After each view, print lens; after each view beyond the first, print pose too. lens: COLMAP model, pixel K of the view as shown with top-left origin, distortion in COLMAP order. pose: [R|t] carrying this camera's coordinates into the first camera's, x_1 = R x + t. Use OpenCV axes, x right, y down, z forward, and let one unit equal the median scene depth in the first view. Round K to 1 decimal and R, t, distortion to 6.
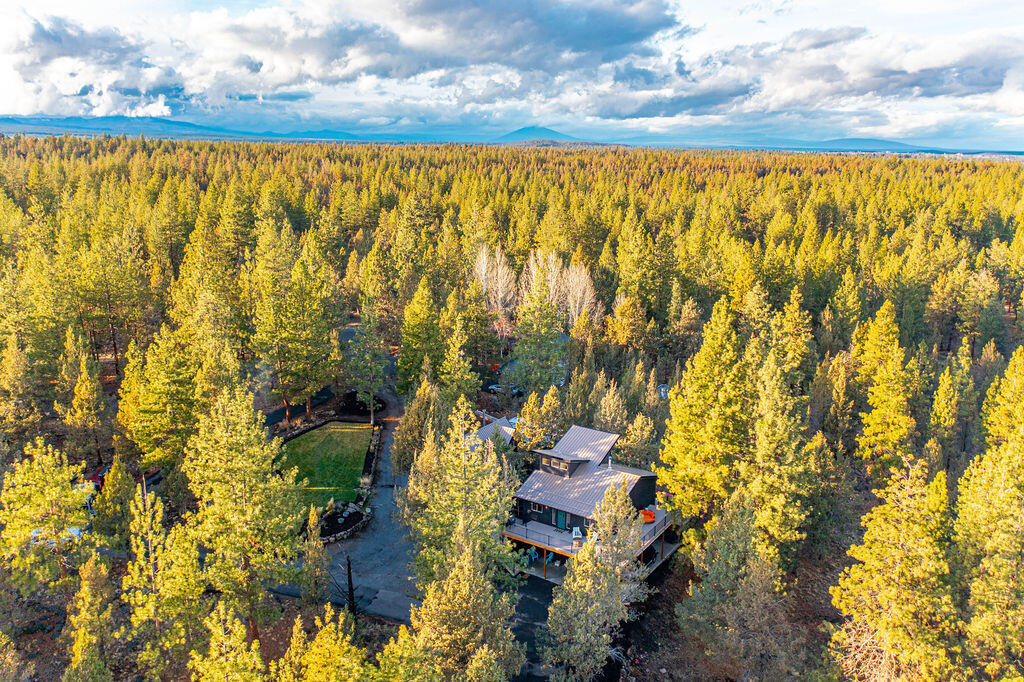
lens RADIAL K [[813.4, 0, 512.0], [0, 813.4, 341.0], [0, 0, 1]] dist [0.006441, -0.015408]
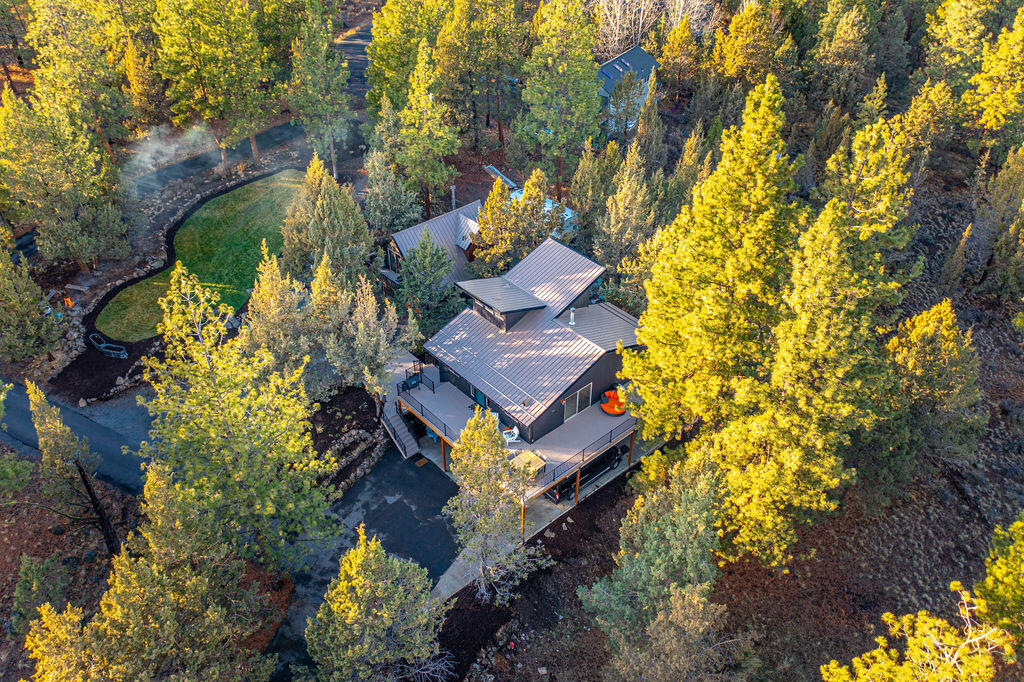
lens RADIAL K [[813.4, 0, 512.0], [0, 813.4, 341.0], [0, 0, 1]] dist [0.006441, -0.015408]
pose [[0.967551, 0.144722, -0.207127, 0.224420], [-0.052023, 0.916262, 0.397187, -0.093306], [0.247264, -0.373523, 0.894059, 0.426476]]
